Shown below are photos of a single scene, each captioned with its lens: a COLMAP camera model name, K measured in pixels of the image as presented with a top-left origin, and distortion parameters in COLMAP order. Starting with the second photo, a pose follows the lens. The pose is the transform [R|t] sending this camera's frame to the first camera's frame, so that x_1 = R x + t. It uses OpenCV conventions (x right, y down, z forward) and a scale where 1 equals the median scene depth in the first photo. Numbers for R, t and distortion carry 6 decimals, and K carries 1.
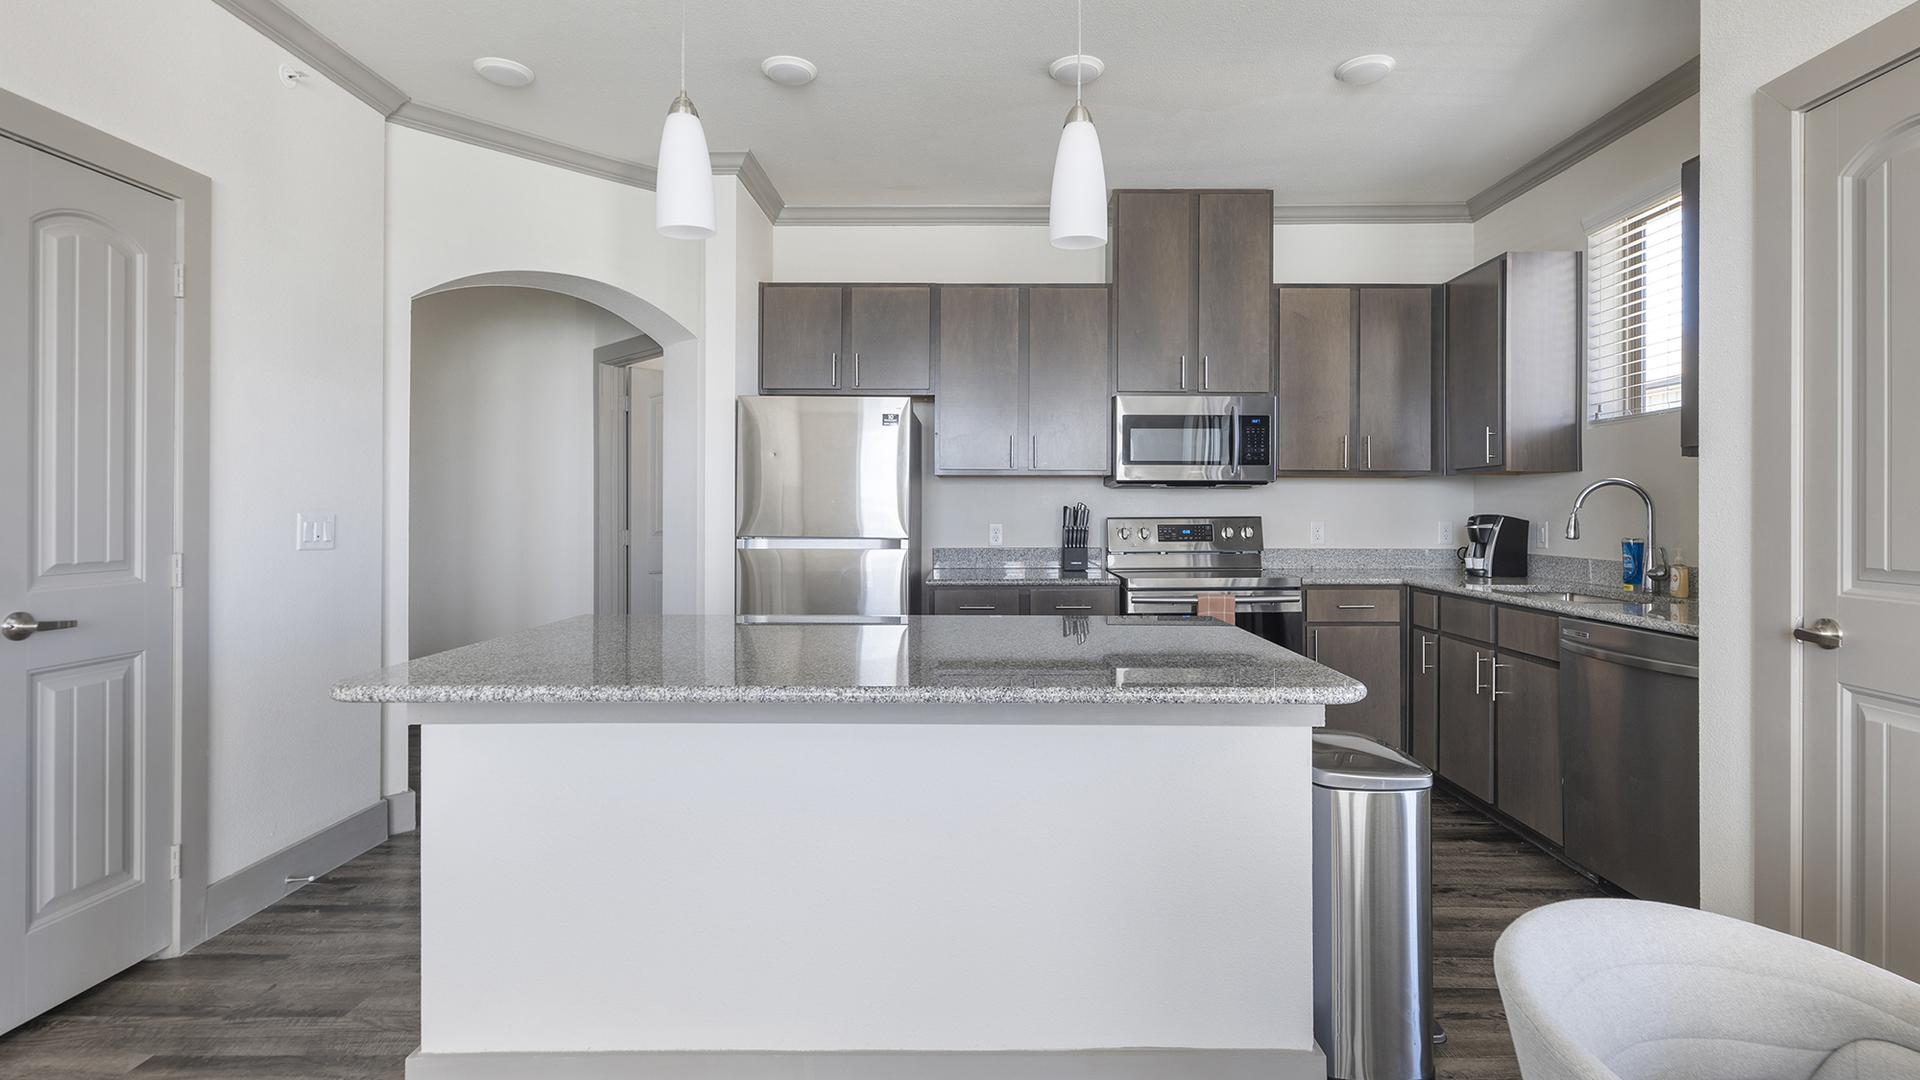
lens RADIAL K [[920.8, 0, 971.1], [0, 920.8, 508.1], [0, 0, 1]] dist [0.009137, 0.000343]
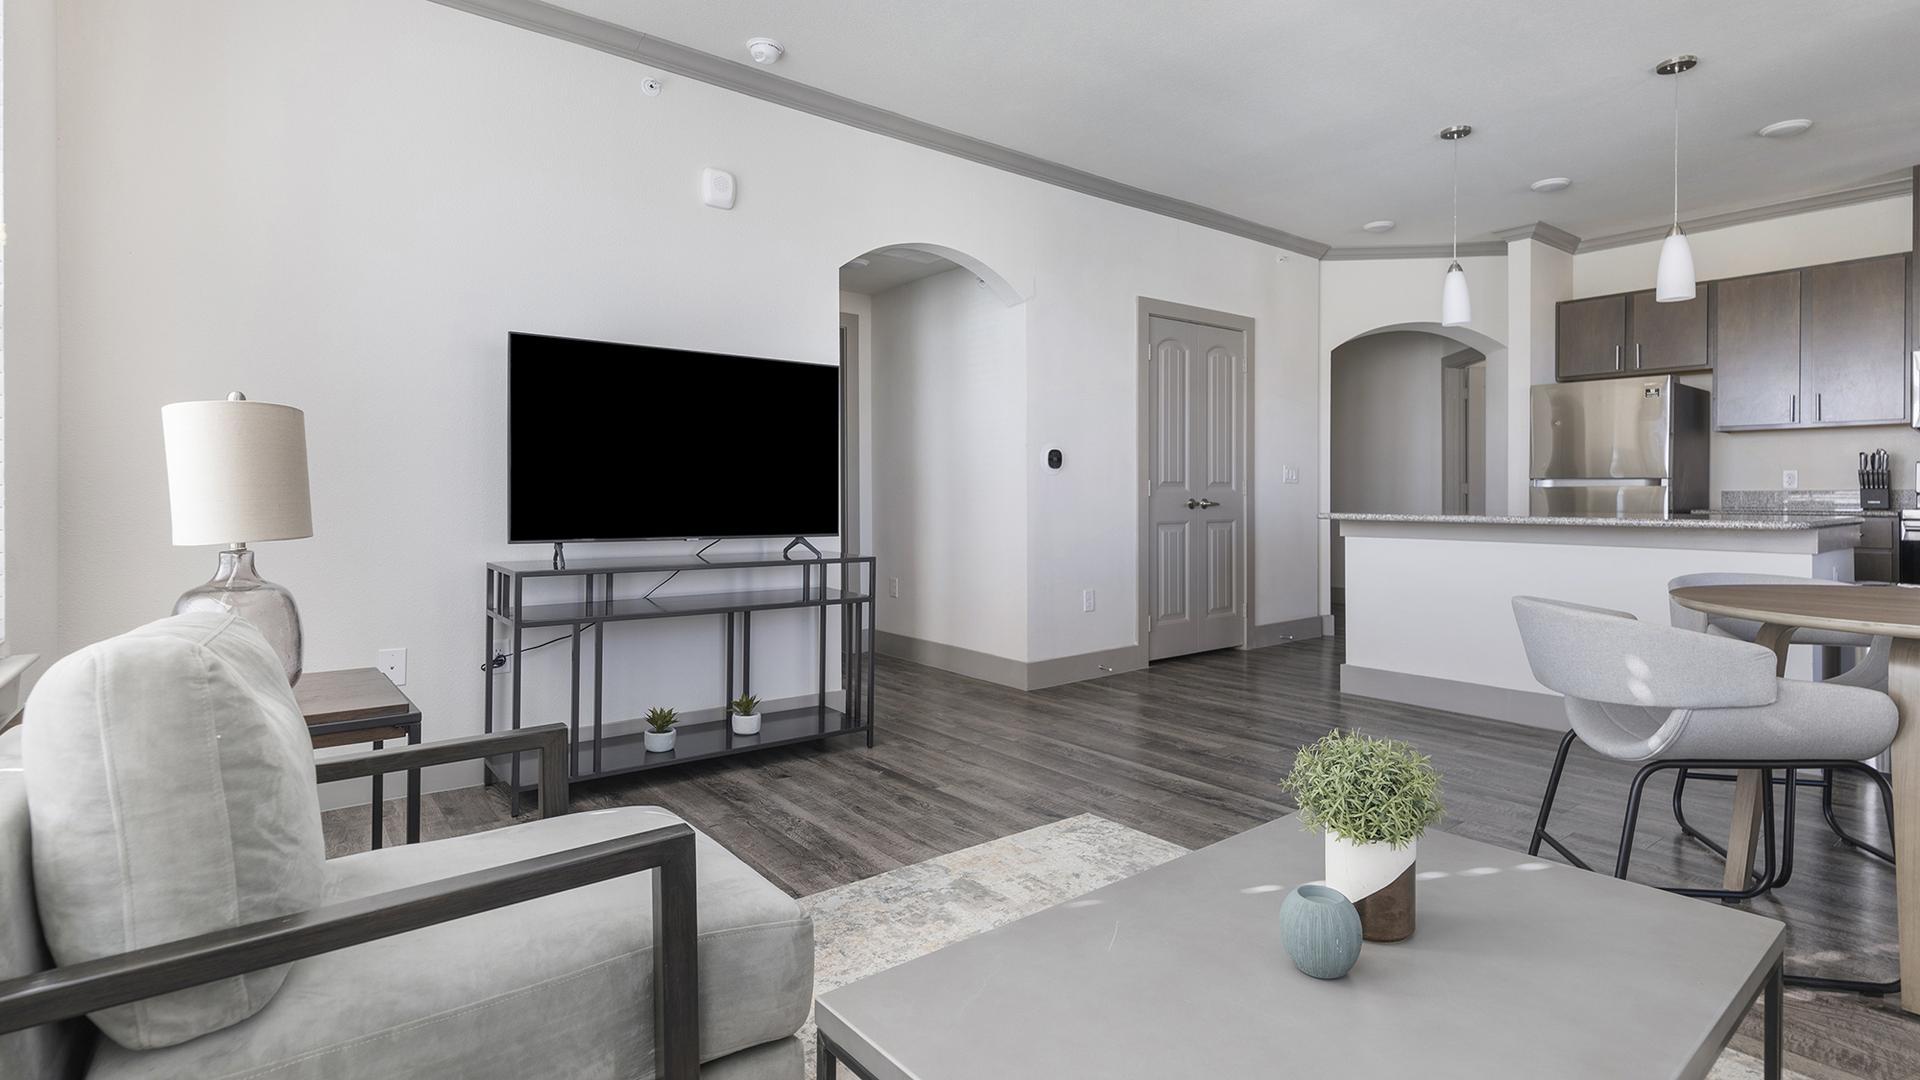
lens RADIAL K [[920.8, 0, 976.7], [0, 920.8, 497.5], [0, 0, 1]] dist [0.009137, 0.000343]
pose [[0.630306, 0.000836, -0.776346, 0.350272], [0.003515, 0.999986, 0.003931, 0.052198], [0.776339, -0.005207, 0.630295, -0.658785]]
